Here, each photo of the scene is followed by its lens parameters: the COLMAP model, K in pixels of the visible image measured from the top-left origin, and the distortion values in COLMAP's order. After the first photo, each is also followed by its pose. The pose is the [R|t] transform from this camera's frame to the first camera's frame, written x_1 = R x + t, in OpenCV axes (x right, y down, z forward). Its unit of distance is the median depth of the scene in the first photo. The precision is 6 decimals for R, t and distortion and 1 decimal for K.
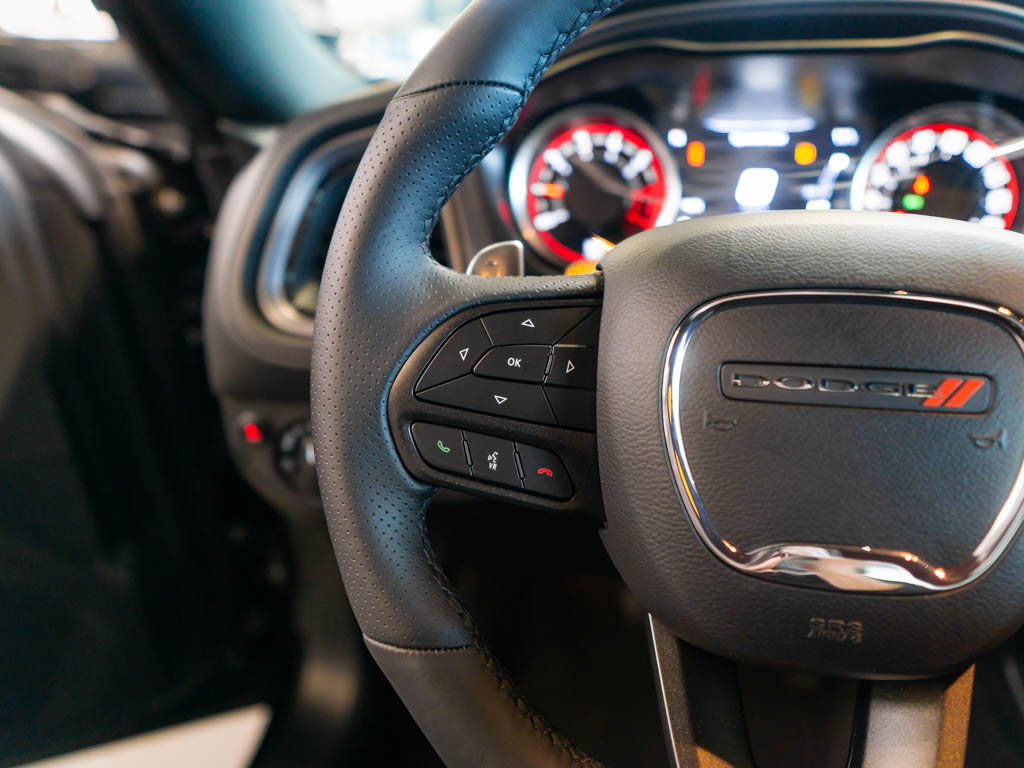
lens RADIAL K [[809.4, 0, 512.0], [0, 809.4, 384.0], [0, 0, 1]] dist [0.000682, -0.003936]
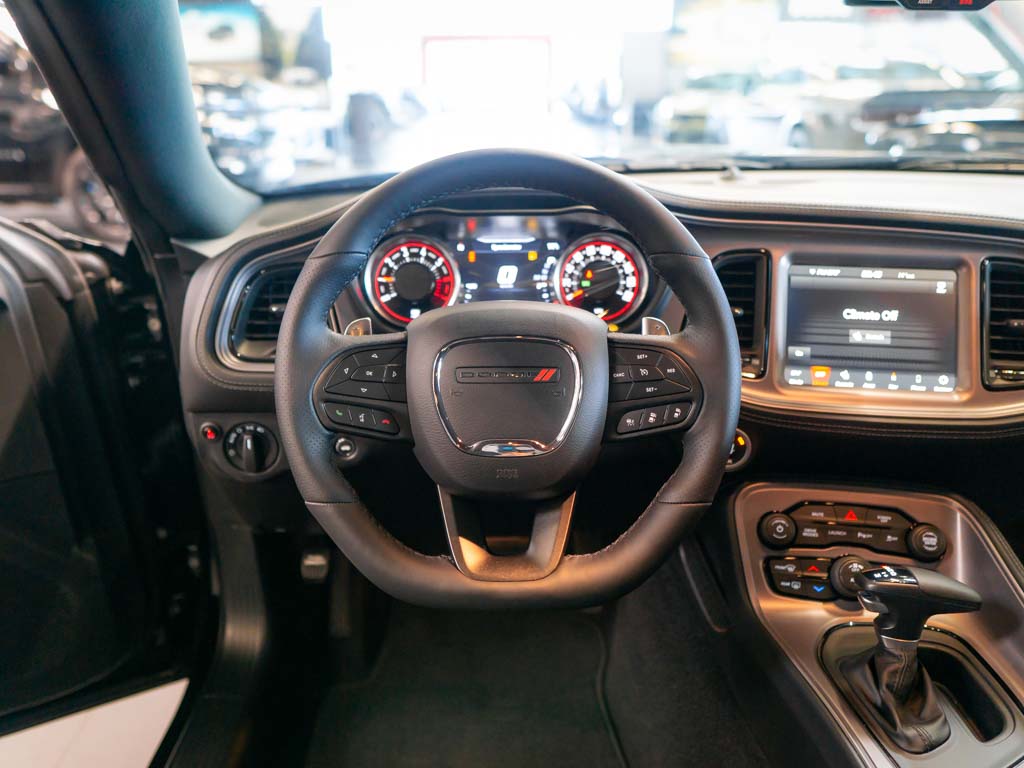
lens RADIAL K [[809.4, 0, 512.0], [0, 809.4, 384.0], [0, 0, 1]] dist [0.000682, -0.003936]
pose [[0.984075, -0.049965, 0.170586, 0.007087], [0.058551, 0.997239, -0.045676, 0.117791], [-0.167833, 0.054937, 0.984284, -1.174783]]
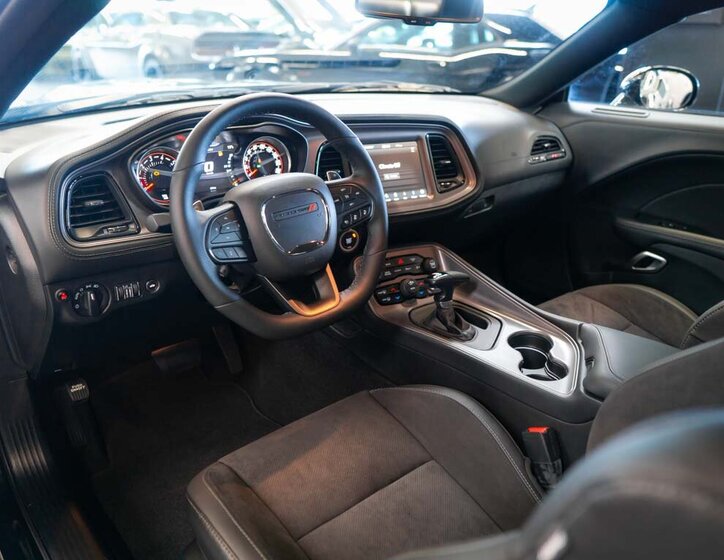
lens RADIAL K [[609.5, 0, 362.0], [0, 609.5, 280.0], [0, 0, 1]] dist [-0.000543, -0.001244]
pose [[0.644866, -0.258766, 0.719158, -1.707324], [0.260660, 0.958990, 0.111330, 0.075845], [-0.718474, 0.115663, 0.685870, -1.413831]]
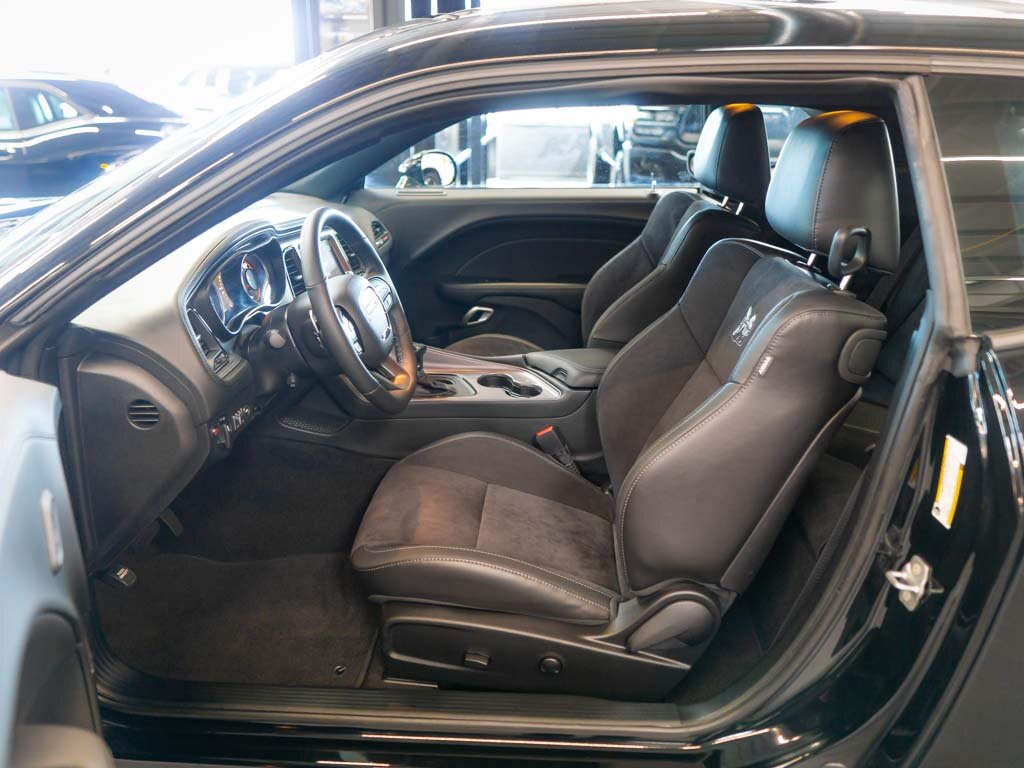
lens RADIAL K [[809.4, 0, 512.0], [0, 809.4, 384.0], [0, 0, 1]] dist [0.000682, -0.003936]
pose [[-0.126277, -0.311946, 0.941671, -4.278259], [0.367115, 0.867177, 0.336498, -0.872489], [-0.921564, 0.388193, 0.005015, 0.302838]]
